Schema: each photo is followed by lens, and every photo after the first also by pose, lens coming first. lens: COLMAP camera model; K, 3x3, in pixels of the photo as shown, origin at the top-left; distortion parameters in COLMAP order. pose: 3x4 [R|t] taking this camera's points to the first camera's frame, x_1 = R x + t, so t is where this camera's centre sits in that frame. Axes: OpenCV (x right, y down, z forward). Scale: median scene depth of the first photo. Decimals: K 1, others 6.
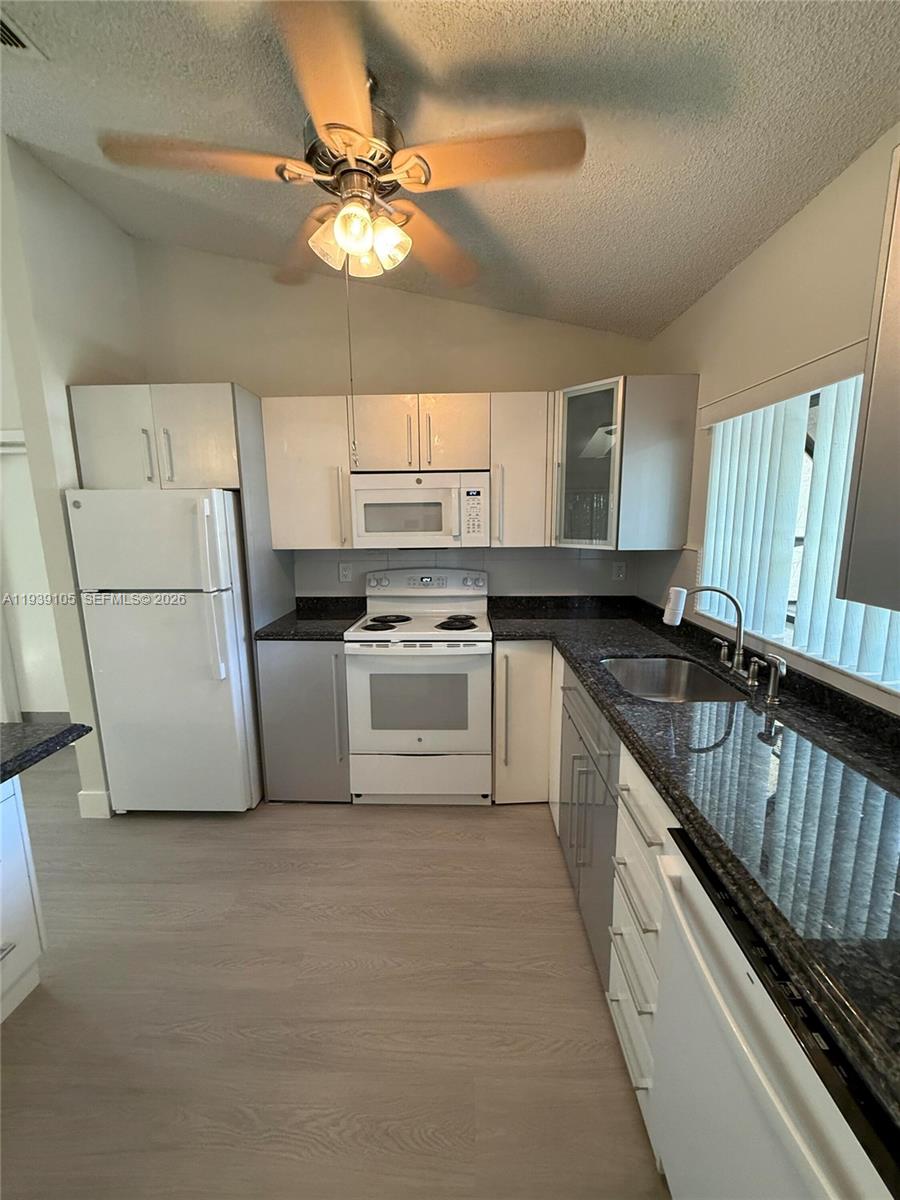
lens RADIAL K [[477.6, 0, 451.0], [0, 477.6, 598.2], [0, 0, 1]] dist [-0.001902, -0.000047]
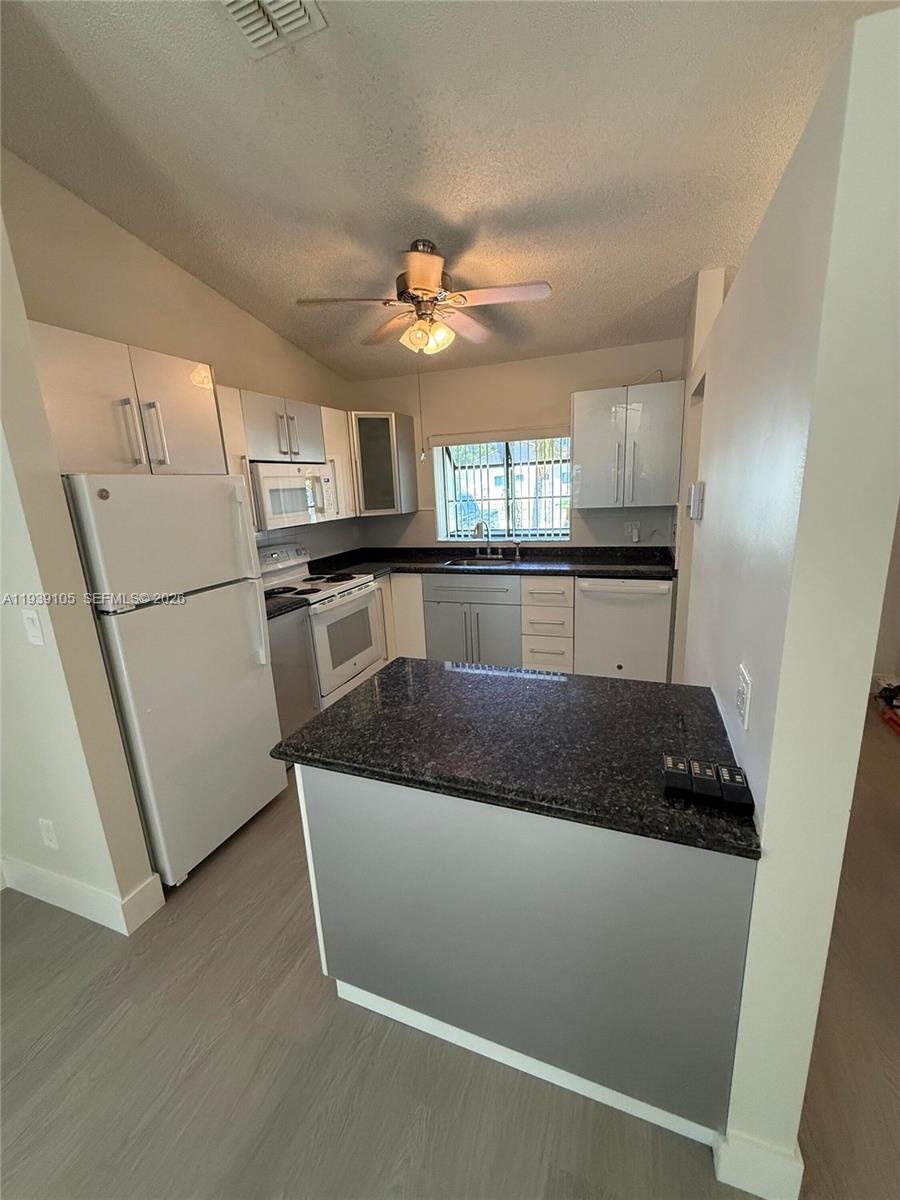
lens RADIAL K [[477.6, 0, 451.9], [0, 477.6, 598.6], [0, 0, 1]] dist [-0.001902, -0.000047]
pose [[0.337008, -0.224446, 0.914358, -1.164564], [0.204420, 0.965445, 0.161642, -0.044452], [-0.919042, 0.132439, 0.371244, 0.224813]]
